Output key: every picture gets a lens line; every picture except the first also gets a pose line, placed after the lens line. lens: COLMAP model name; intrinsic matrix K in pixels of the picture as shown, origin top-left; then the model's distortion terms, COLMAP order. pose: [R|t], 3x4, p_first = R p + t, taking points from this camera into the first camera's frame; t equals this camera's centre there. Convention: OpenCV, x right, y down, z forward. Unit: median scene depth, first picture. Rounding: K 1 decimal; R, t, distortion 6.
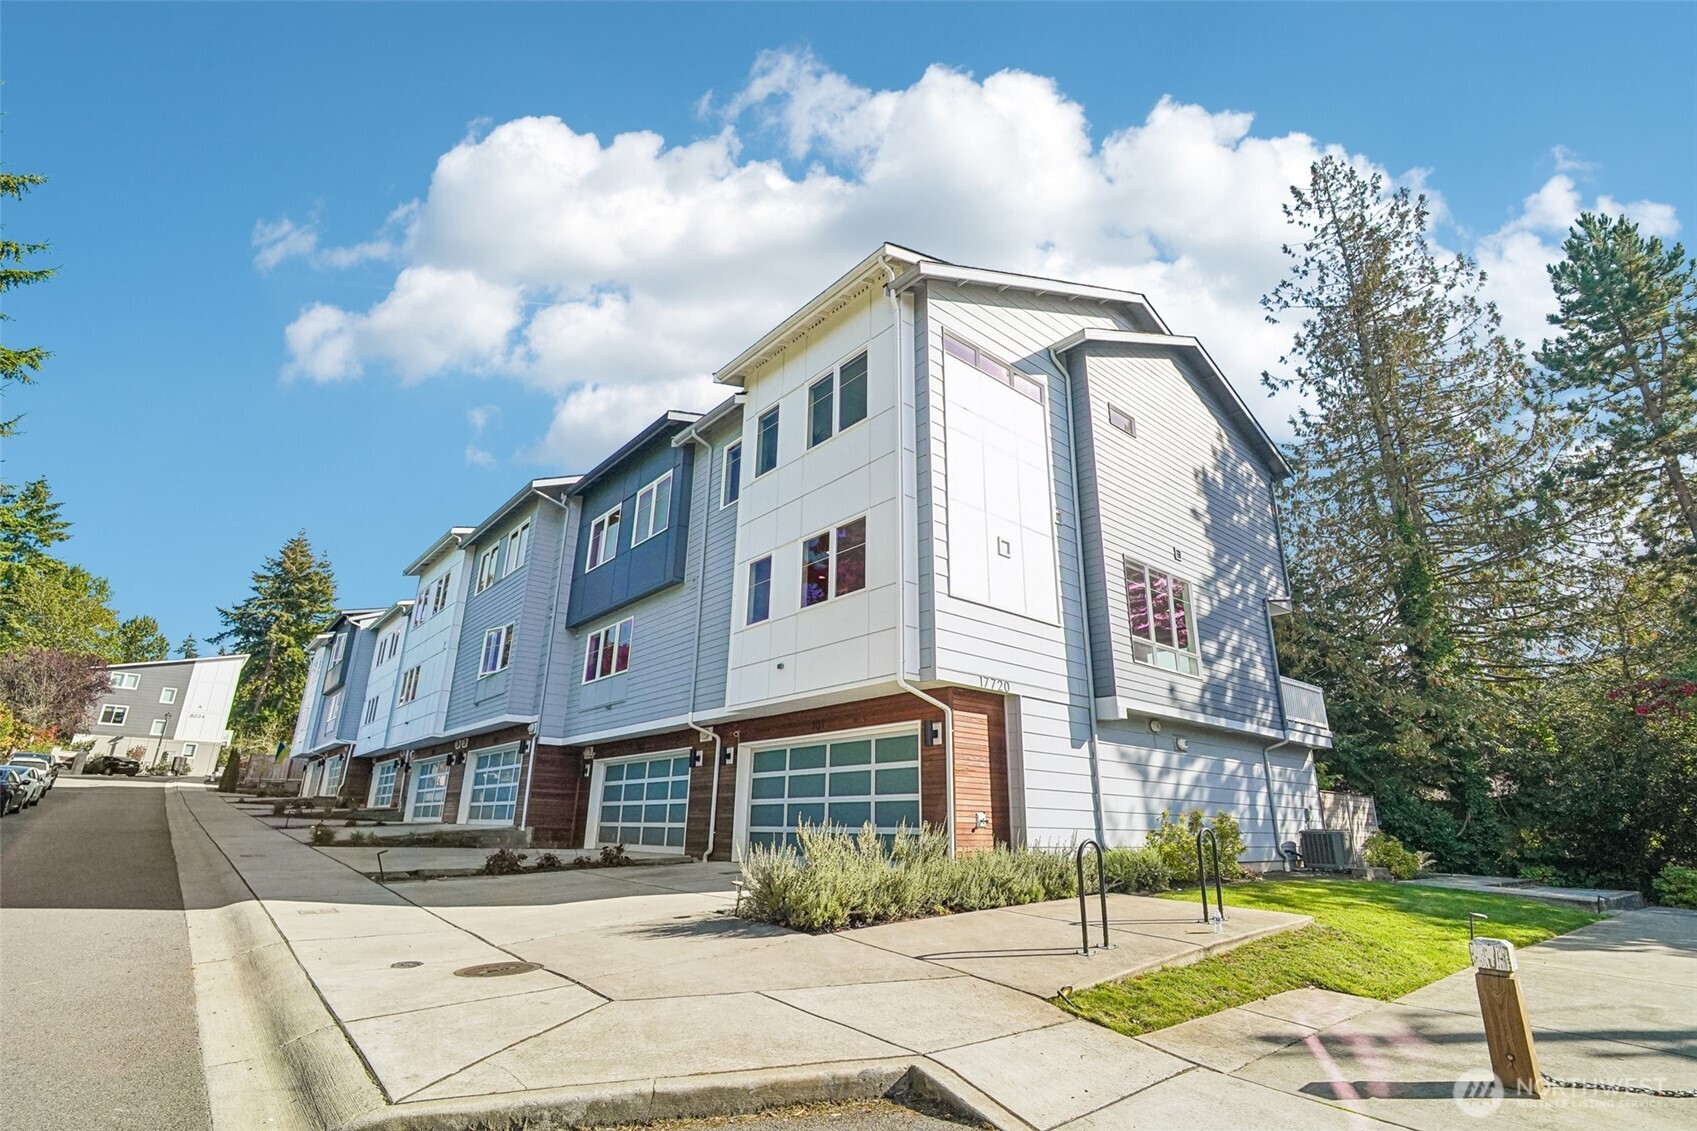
lens RADIAL K [[796.4, 0, 845.0], [0, 796.4, 559.6], [0, 0, 1]] dist [-0.006603, 0.001559]
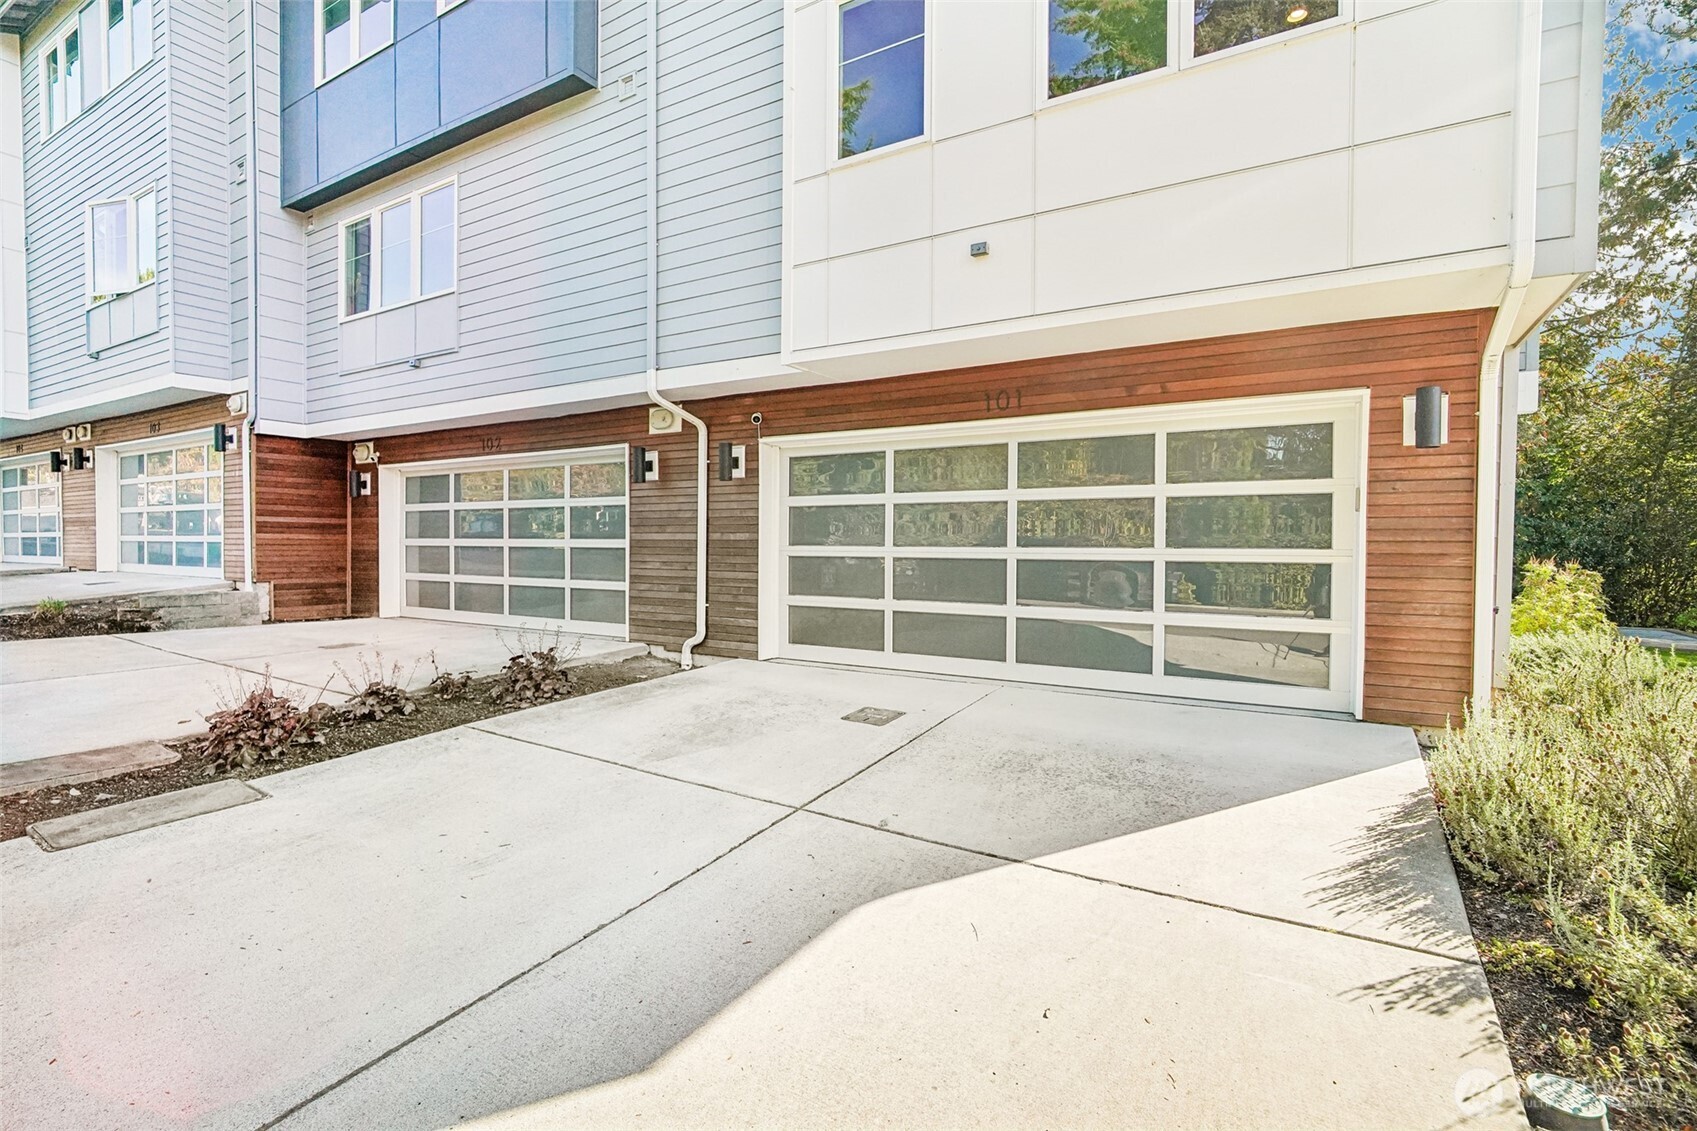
lens RADIAL K [[796.4, 0, 845.0], [0, 796.4, 559.6], [0, 0, 1]] dist [-0.006603, 0.001559]
pose [[0.949911, -0.016694, 0.312075, -0.229866], [-0.092335, 0.939001, 0.331286, 0.127264], [-0.298569, -0.343508, 0.890426, 0.493797]]
